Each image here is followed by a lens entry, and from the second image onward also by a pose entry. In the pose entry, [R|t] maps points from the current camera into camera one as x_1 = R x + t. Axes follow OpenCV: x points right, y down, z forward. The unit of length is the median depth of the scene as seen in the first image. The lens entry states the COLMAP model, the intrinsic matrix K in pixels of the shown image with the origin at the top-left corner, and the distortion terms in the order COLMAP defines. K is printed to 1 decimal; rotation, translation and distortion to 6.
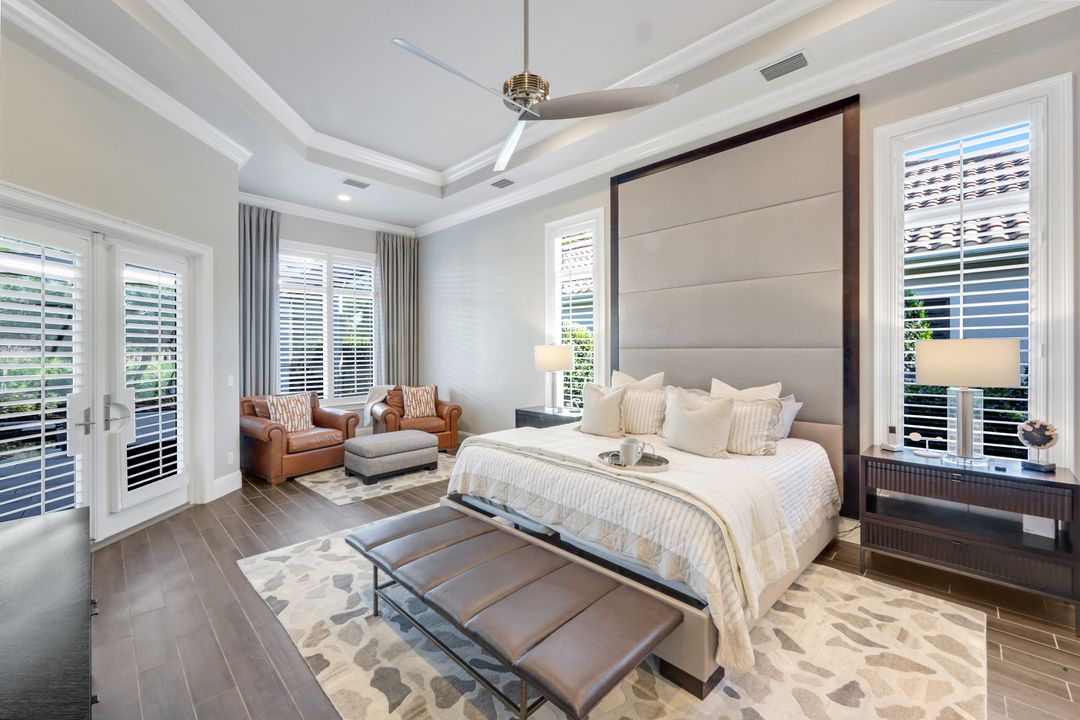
lens RADIAL K [[443.0, 0, 536.1], [0, 443.0, 340.6], [0, 0, 1]] dist [-0.000038, -0.000028]
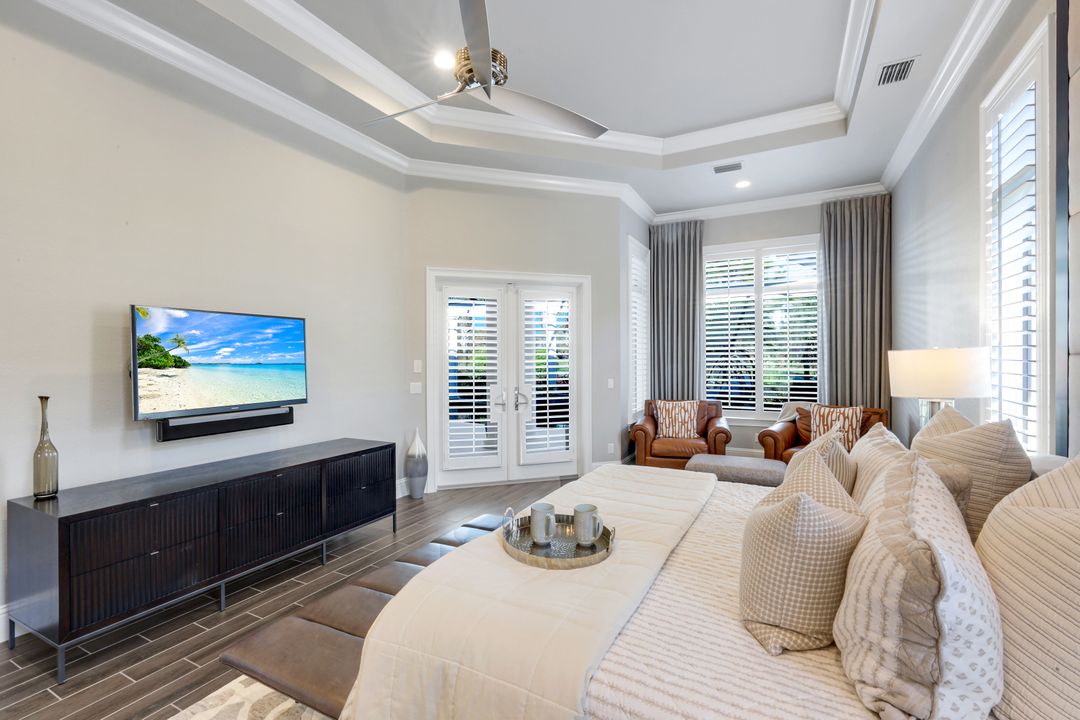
lens RADIAL K [[475.5, 0, 534.0], [0, 475.5, 355.1], [0, 0, 1]] dist [0.000221, 0.000005]
pose [[0.280481, -0.001110, -0.959859, 0.375872], [0.024653, 0.999678, 0.006048, 0.000580], [0.959543, -0.025360, 0.280418, 0.345860]]
